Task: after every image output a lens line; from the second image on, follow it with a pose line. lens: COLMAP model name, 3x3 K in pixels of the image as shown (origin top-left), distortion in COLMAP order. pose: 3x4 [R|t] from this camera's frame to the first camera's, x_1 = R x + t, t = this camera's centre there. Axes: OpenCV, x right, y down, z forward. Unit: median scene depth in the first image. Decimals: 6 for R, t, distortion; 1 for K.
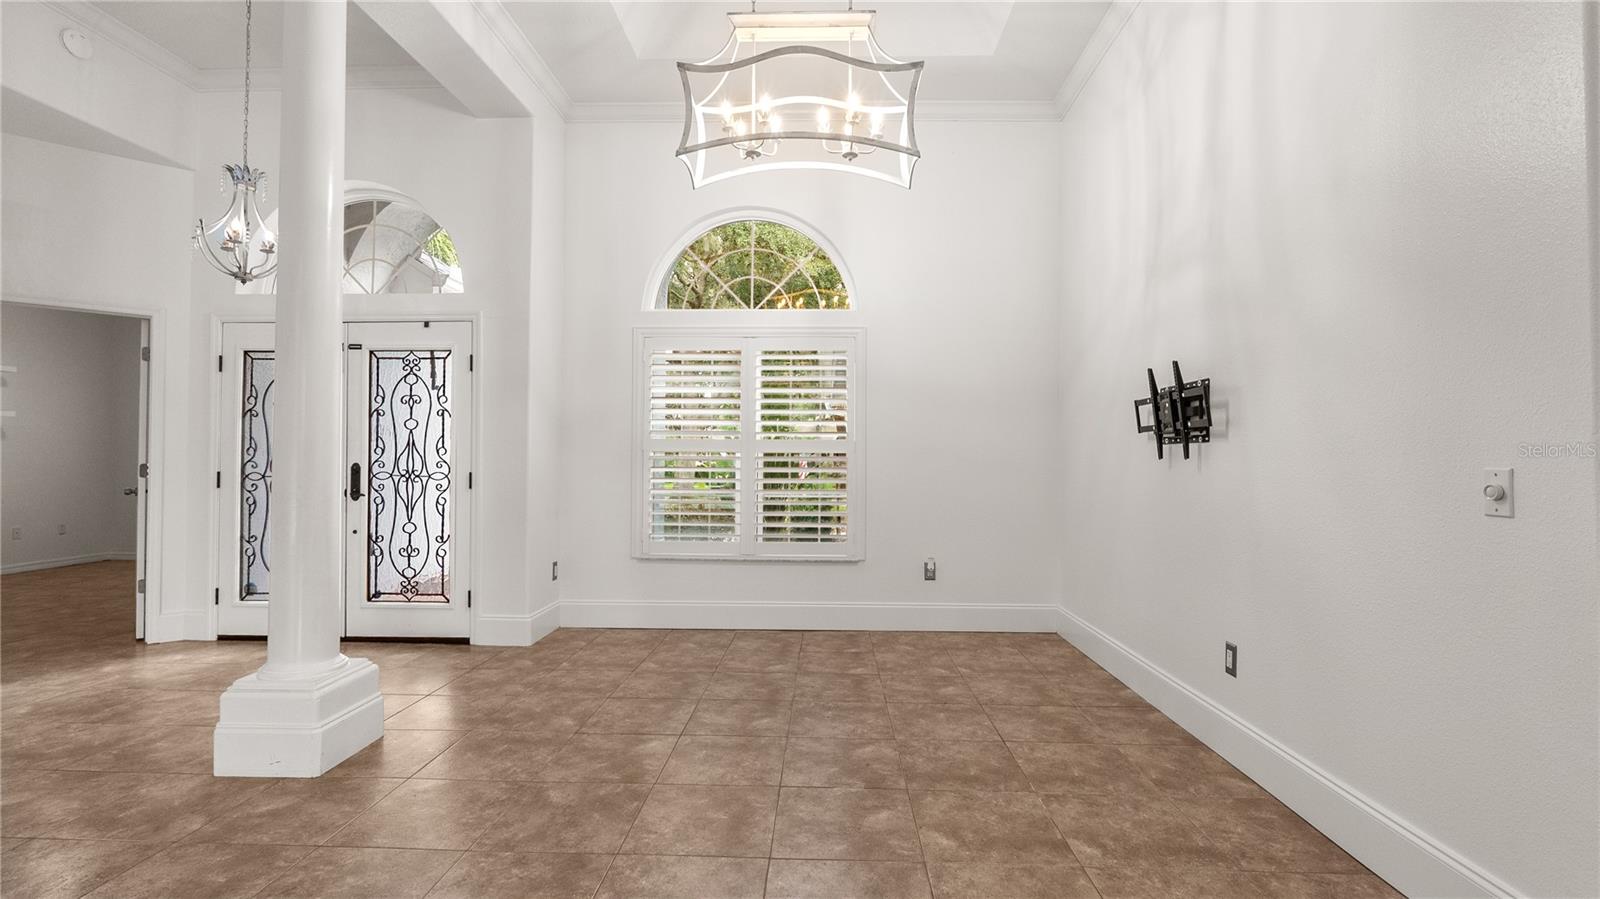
lens RADIAL K [[703.9, 0, 803.6], [0, 703.9, 449.3], [0, 0, 1]] dist [-0.008992, 0.002124]
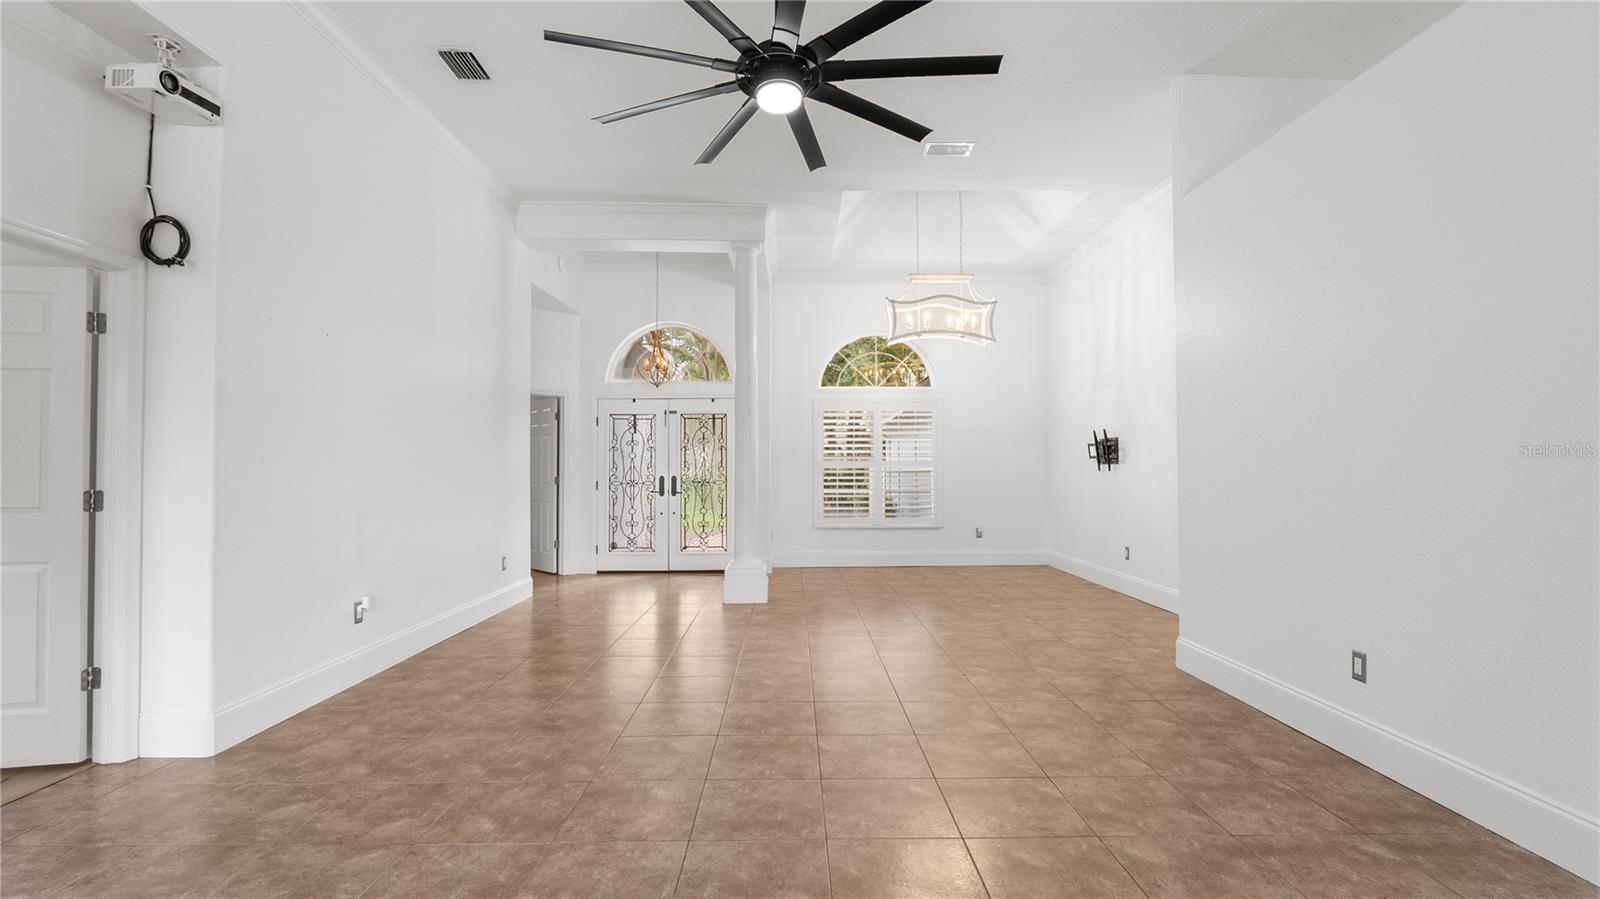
lens RADIAL K [[703.9, 0, 803.6], [0, 703.9, 449.3], [0, 0, 1]] dist [-0.008992, 0.002124]
pose [[0.998743, -0.004931, 0.049884, -0.390934], [0.005716, 0.999862, -0.015611, -0.018851], [-0.049800, 0.015877, 0.998633, -0.856511]]
